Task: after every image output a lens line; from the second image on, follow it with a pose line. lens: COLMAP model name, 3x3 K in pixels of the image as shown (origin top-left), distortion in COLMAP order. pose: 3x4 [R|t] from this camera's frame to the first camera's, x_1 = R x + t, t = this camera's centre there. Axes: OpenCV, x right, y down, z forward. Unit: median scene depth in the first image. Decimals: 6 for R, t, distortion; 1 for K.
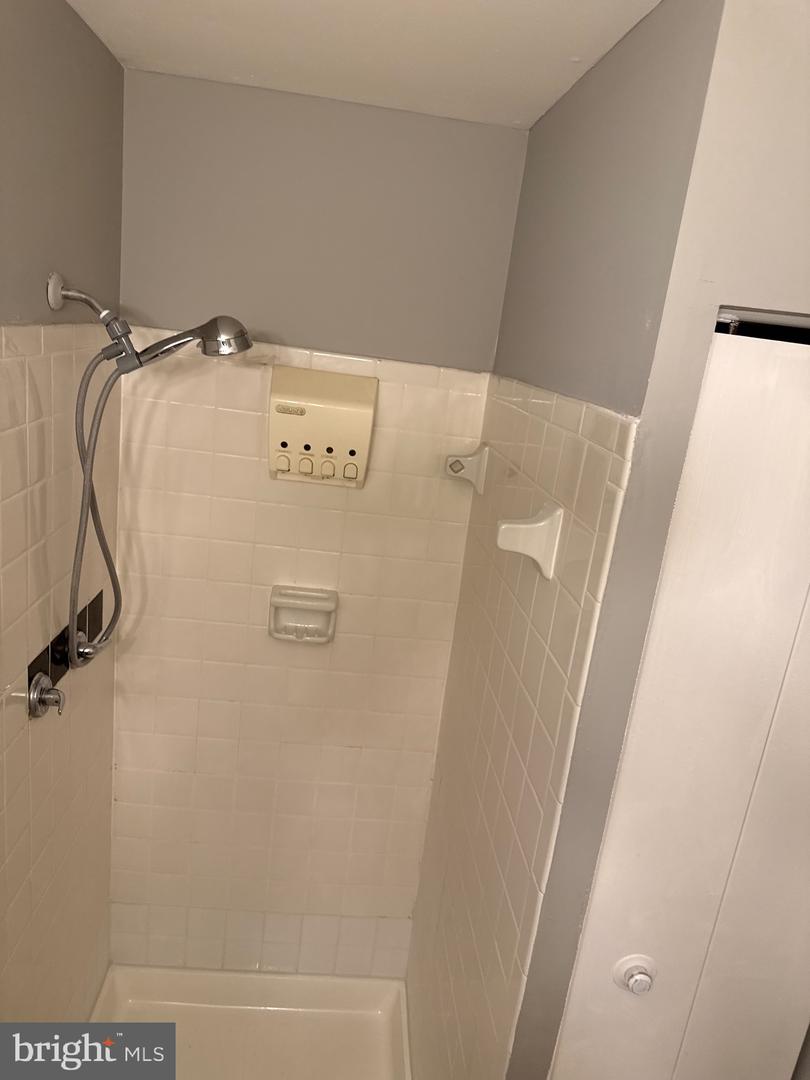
lens RADIAL K [[771.4, 0, 405.0], [0, 771.4, 540.0], [0, 0, 1]] dist [0.057244, -0.069717]
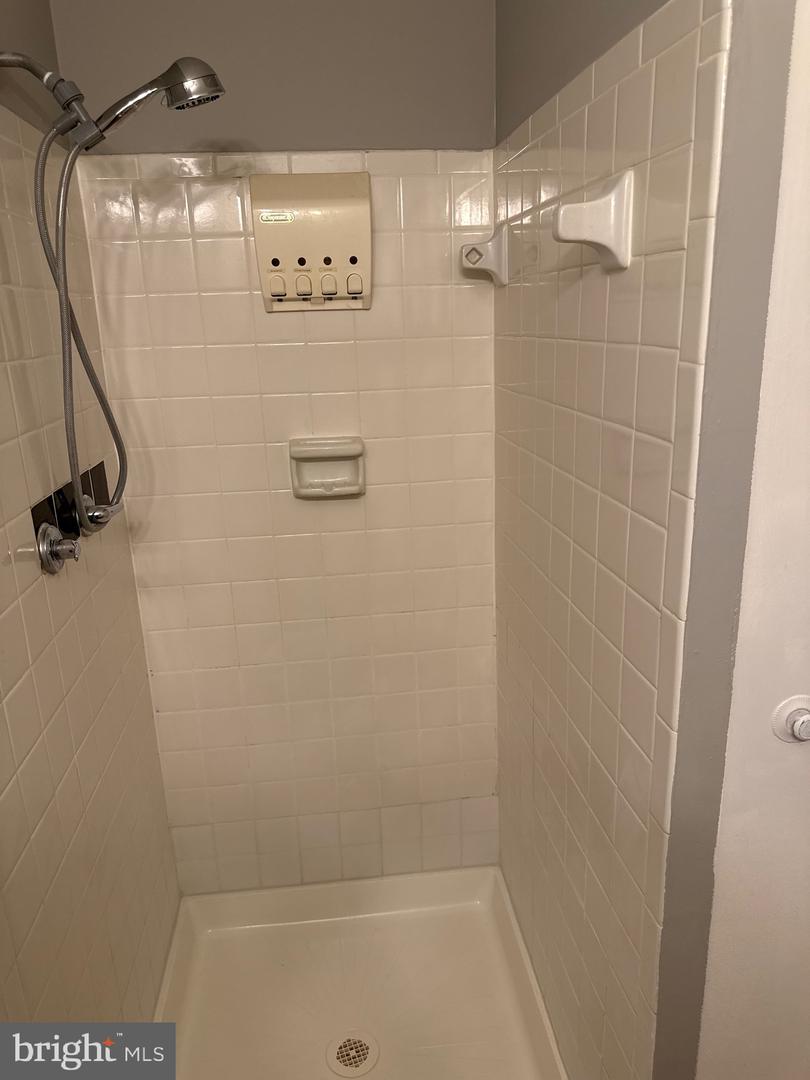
lens RADIAL K [[770.8, 0, 397.6], [0, 770.8, 530.7], [0, 0, 1]] dist [0.051379, -0.060837]
pose [[0.986588, -0.163169, -0.004419, -0.065409], [0.163209, 0.986532, 0.010853, 0.189183], [0.002589, -0.011429, 0.999931, 0.110401]]
